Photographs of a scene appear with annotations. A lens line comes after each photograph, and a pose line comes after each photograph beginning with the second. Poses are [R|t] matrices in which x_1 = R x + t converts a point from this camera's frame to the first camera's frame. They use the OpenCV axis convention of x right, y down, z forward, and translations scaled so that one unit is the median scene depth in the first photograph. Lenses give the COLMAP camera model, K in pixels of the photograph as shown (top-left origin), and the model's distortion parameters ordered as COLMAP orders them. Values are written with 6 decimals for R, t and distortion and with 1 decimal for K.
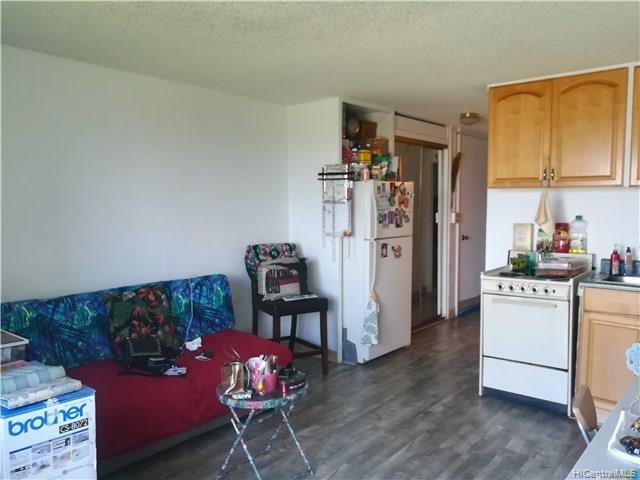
lens RADIAL K [[505.7, 0, 320.0], [0, 505.7, 240.0], [0, 0, 1]] dist [-0.006731, 0.000902]
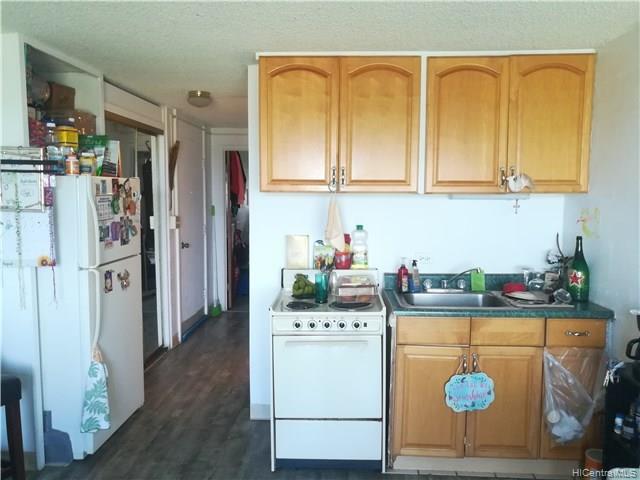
lens RADIAL K [[505.7, 0, 320.0], [0, 505.7, 240.0], [0, 0, 1]] dist [-0.006731, 0.000902]
pose [[0.794789, -0.047753, 0.605004, -0.051397], [0.036776, 0.998857, 0.030527, -0.044354], [-0.605771, -0.002013, 0.795637, 0.309686]]
